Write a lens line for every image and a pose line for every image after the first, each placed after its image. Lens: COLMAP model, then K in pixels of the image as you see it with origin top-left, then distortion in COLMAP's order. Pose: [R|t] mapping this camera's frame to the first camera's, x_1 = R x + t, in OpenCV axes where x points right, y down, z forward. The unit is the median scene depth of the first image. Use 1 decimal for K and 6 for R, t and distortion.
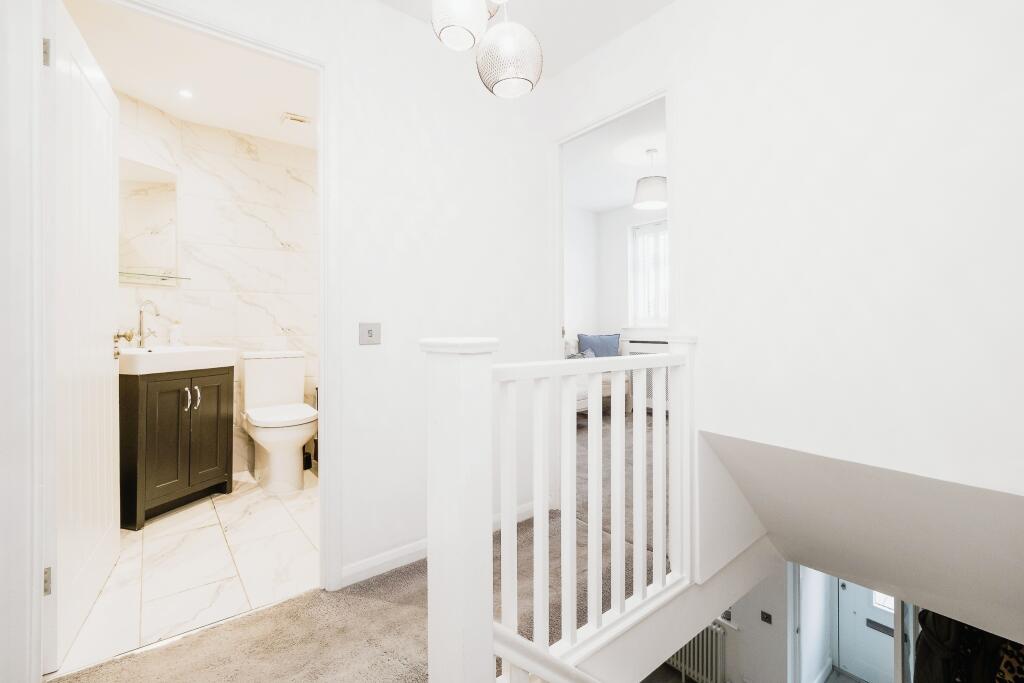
lens RADIAL K [[420.2, 0, 500.5], [0, 420.2, 325.1], [0, 0, 1]] dist [-0.007823, 0.000829]
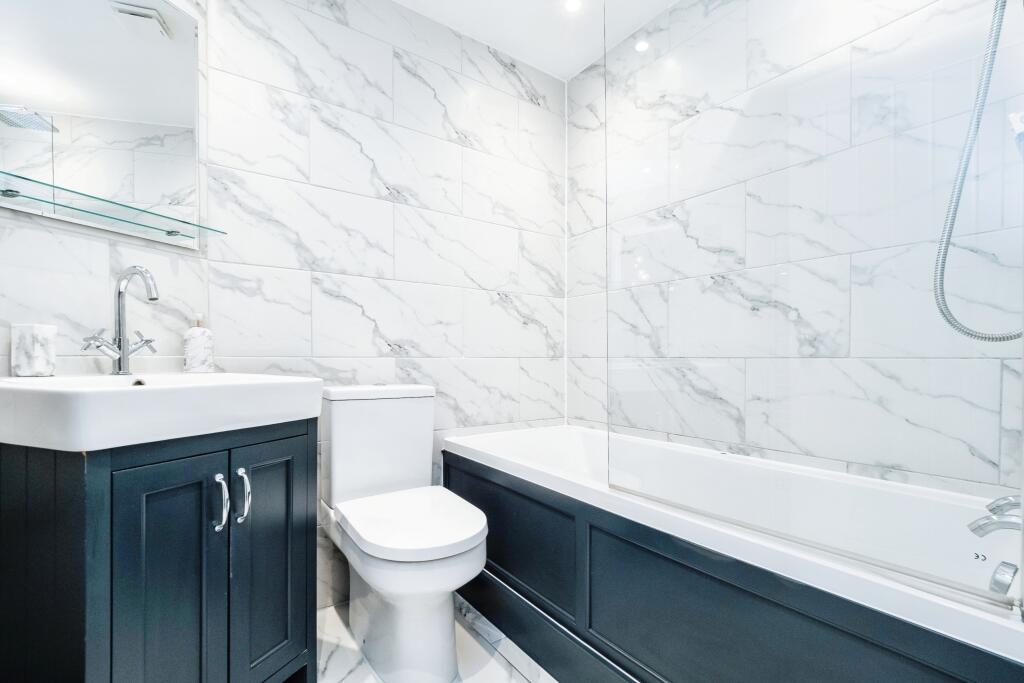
lens RADIAL K [[420.2, 0, 498.4], [0, 420.2, 372.2], [0, 0, 1]] dist [-0.007823, 0.000829]
pose [[0.997709, 0.009147, -0.067037, -0.407684], [-0.007056, 0.999483, 0.031363, 0.032419], [0.067289, -0.030818, 0.997257, 0.554365]]
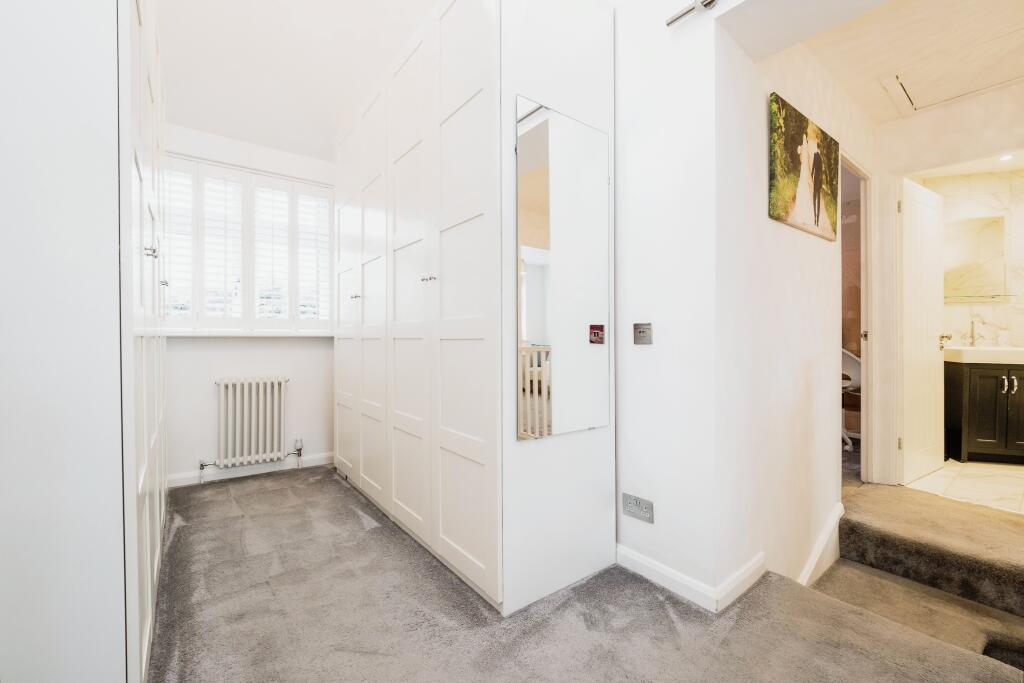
lens RADIAL K [[420.2, 0, 508.4], [0, 420.2, 339.5], [0, 0, 1]] dist [-0.007823, 0.000829]
pose [[-0.065722, 0.004805, -0.997826, 0.646470], [0.004451, 0.999980, 0.004522, 0.014000], [0.997828, -0.004144, -0.065742, -0.478617]]
